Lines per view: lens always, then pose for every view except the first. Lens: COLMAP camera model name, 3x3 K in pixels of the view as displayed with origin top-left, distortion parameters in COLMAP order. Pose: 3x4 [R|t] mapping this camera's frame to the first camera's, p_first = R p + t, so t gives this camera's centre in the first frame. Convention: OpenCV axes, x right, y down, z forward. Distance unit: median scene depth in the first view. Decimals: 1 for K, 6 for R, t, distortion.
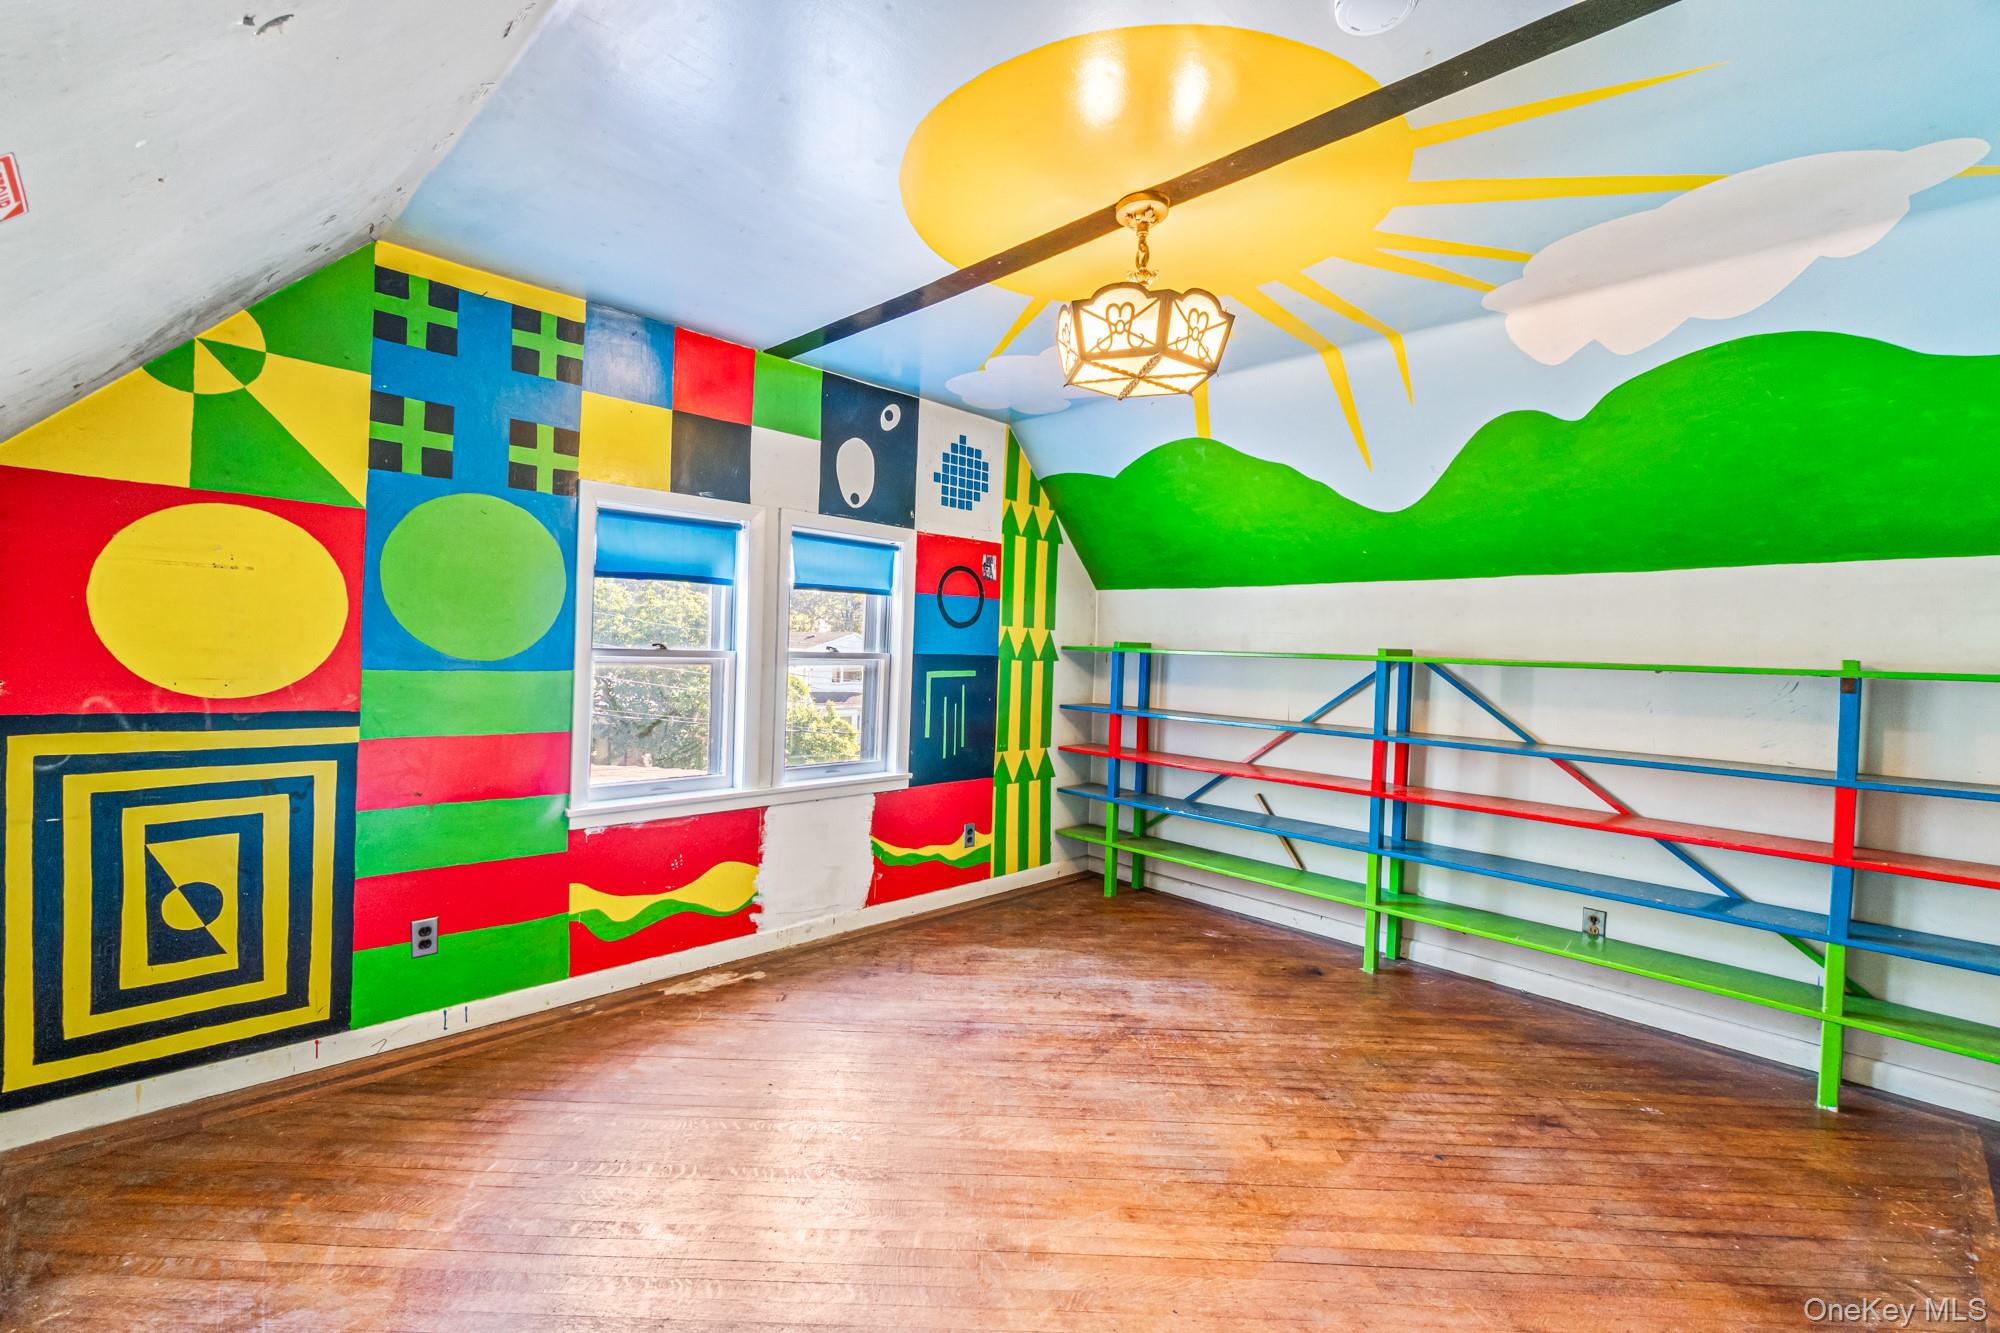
lens RADIAL K [[875.2, 0, 1000.0], [0, 875.2, 666.5], [0, 0, 1]] dist [-0.000890, 0.000807]
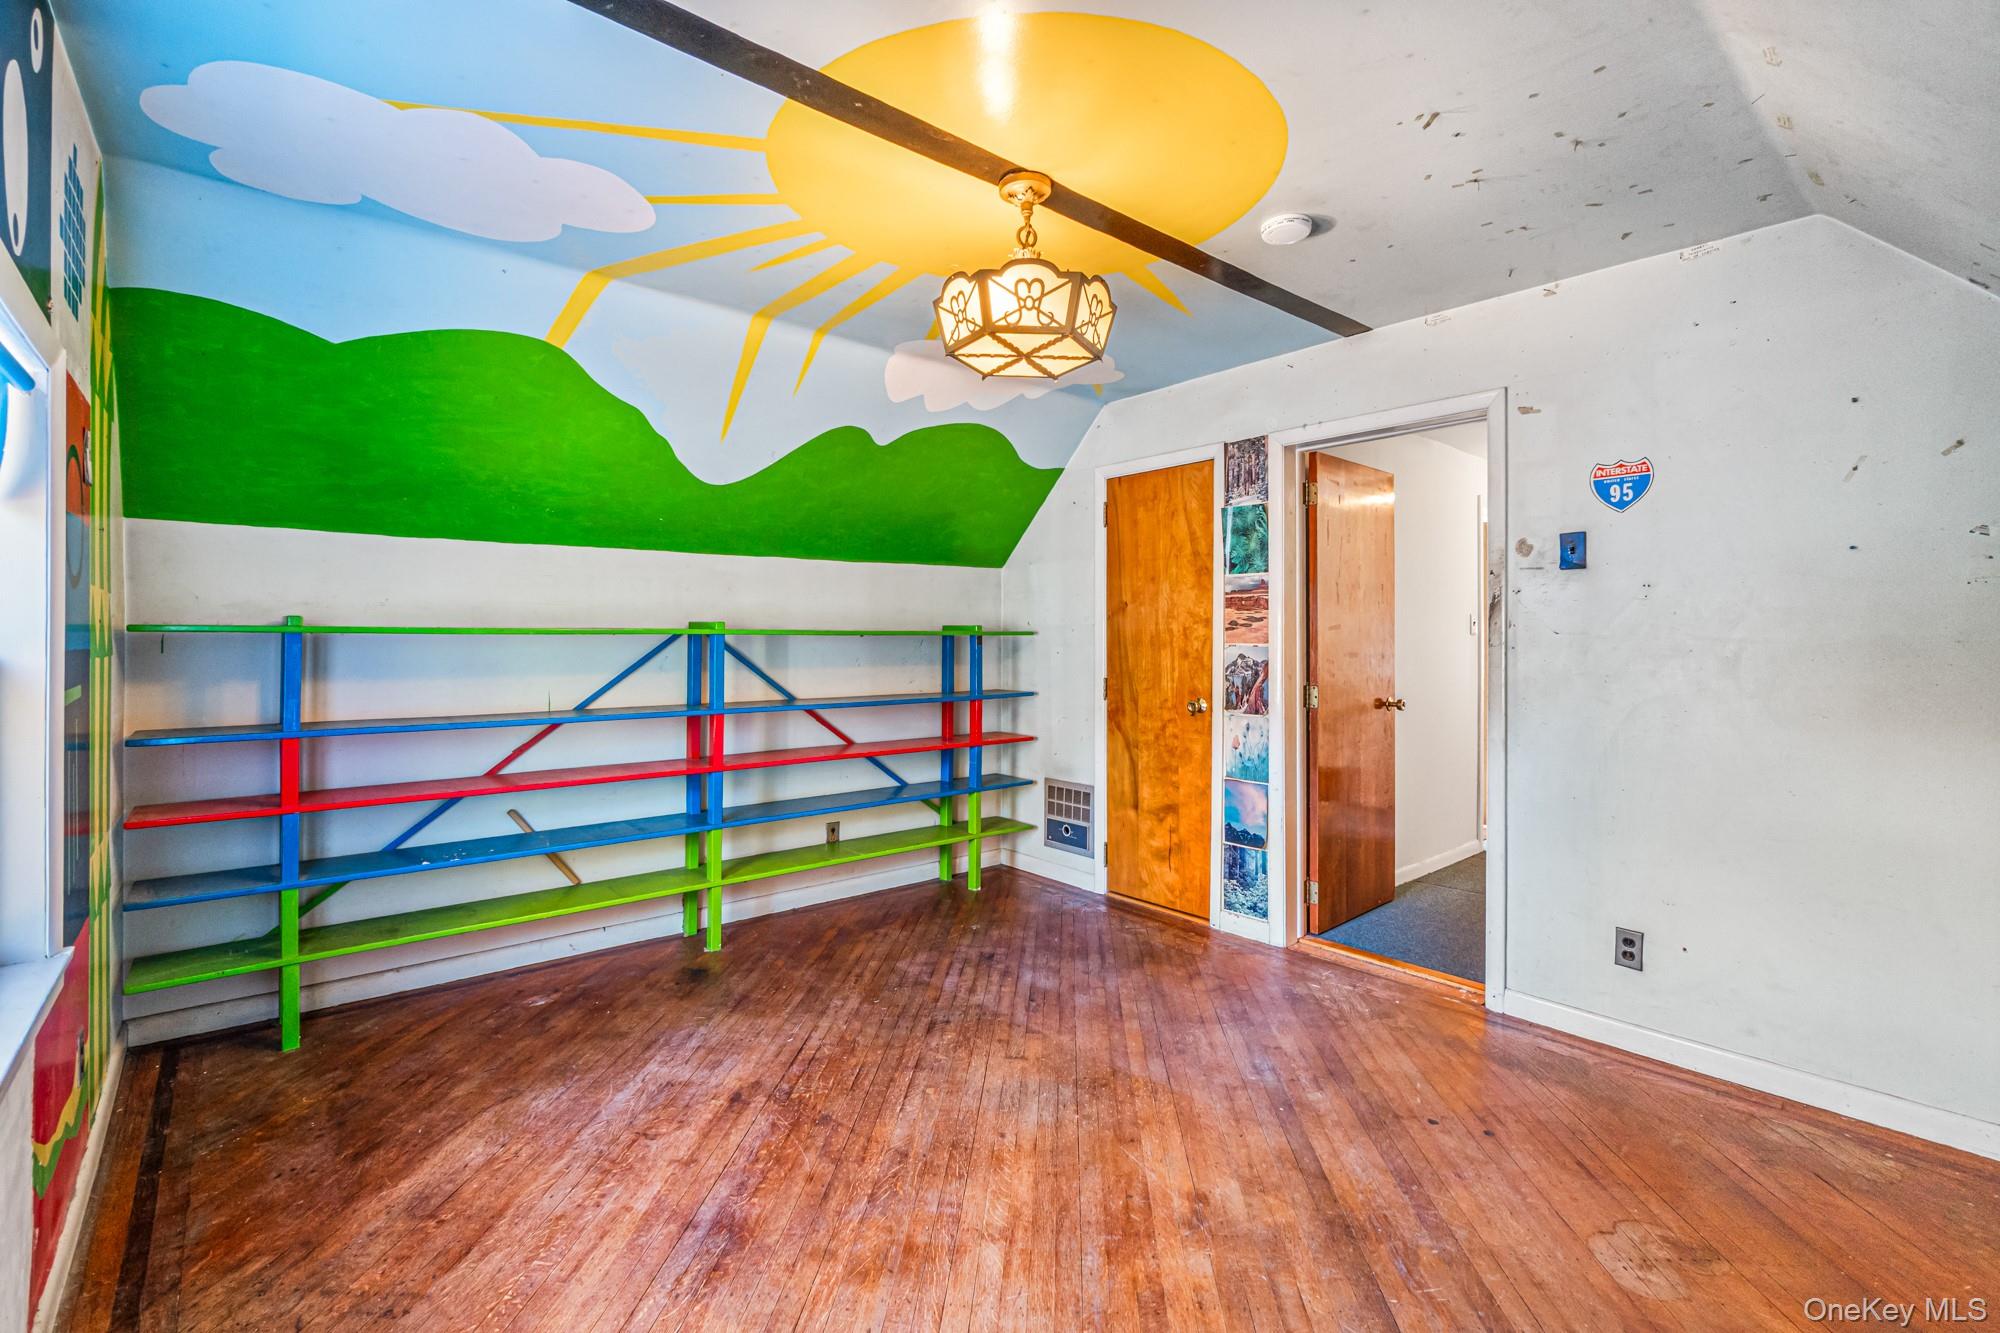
lens RADIAL K [[880.4, 0, 1002.5], [0, 880.4, 634.6], [0, 0, 1]] dist [-0.002901, -0.000394]
pose [[0.062042, -0.028603, 0.997664, -0.579605], [0.022926, 0.999366, 0.027226, -0.027225], [-0.997810, 0.021183, 0.062659, 0.658268]]
